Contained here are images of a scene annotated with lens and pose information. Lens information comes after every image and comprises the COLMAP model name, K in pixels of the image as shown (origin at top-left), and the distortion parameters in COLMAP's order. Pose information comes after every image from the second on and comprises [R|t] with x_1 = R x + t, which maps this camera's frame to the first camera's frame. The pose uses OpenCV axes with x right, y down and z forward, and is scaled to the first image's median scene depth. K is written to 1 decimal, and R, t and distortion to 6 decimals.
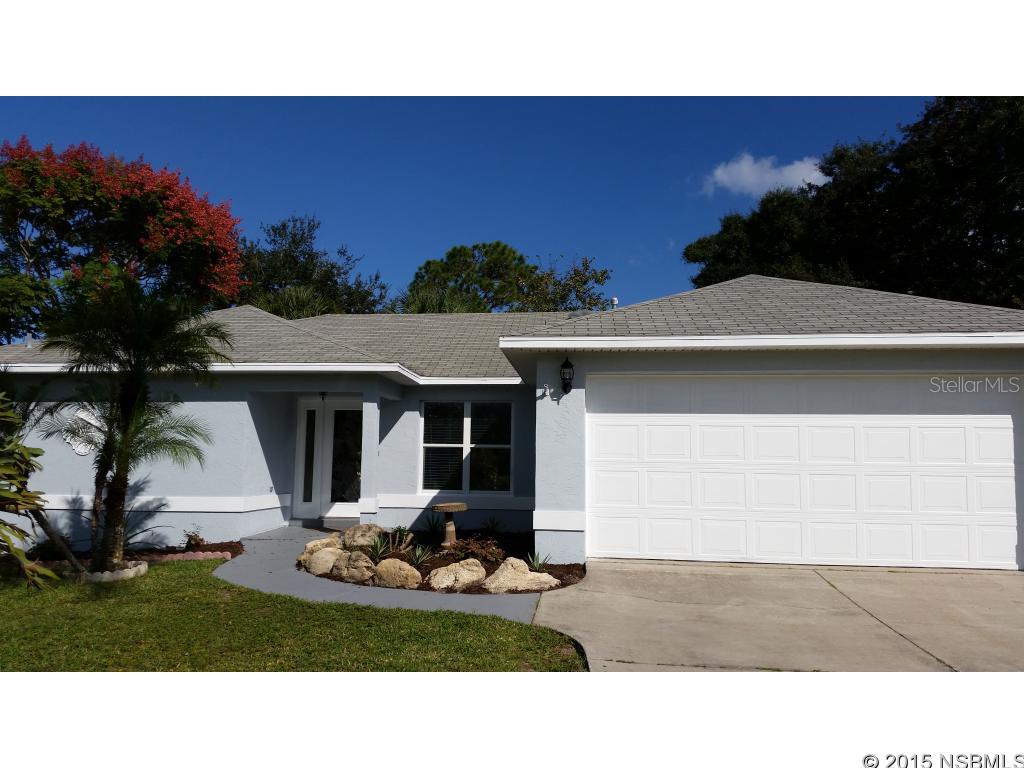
lens RADIAL K [[923.1, 0, 512.0], [0, 923.1, 384.0], [0, 0, 1]] dist [-0.001162, 0.000397]
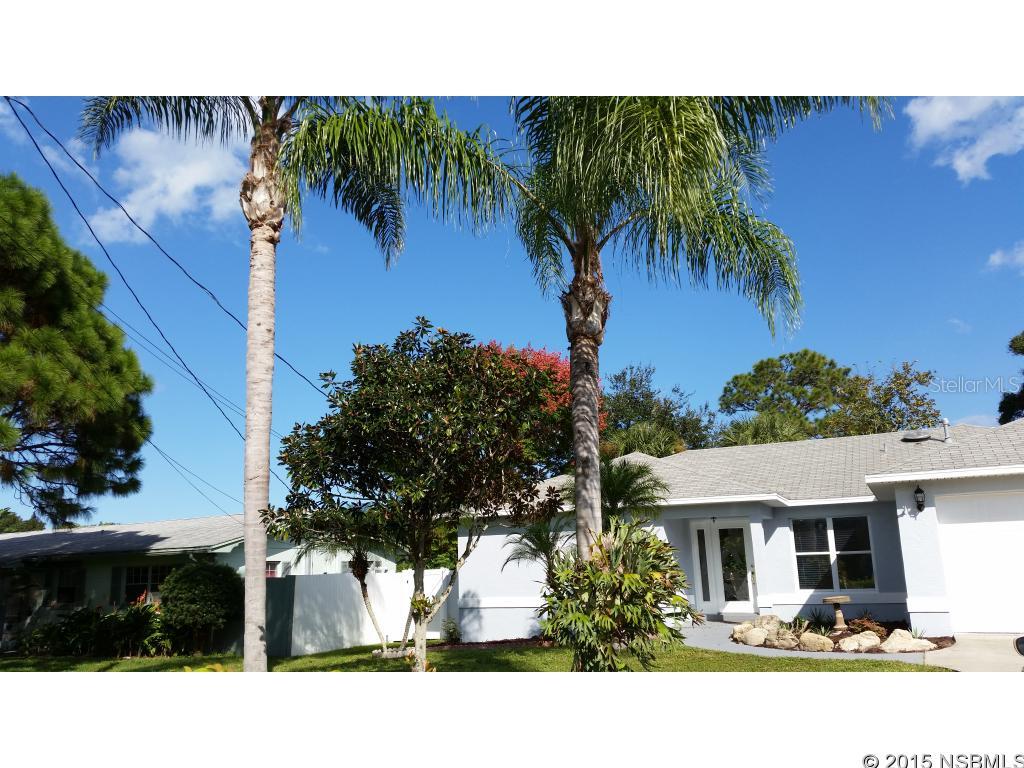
lens RADIAL K [[929.3, 0, 430.8], [0, 929.3, 362.9], [0, 0, 1]] dist [0.176081, -0.352490]
pose [[0.922645, -0.118830, -0.366887, -0.048930], [0.067602, 0.986449, -0.149495, -0.032026], [0.379680, 0.113128, 0.918175, -0.422392]]
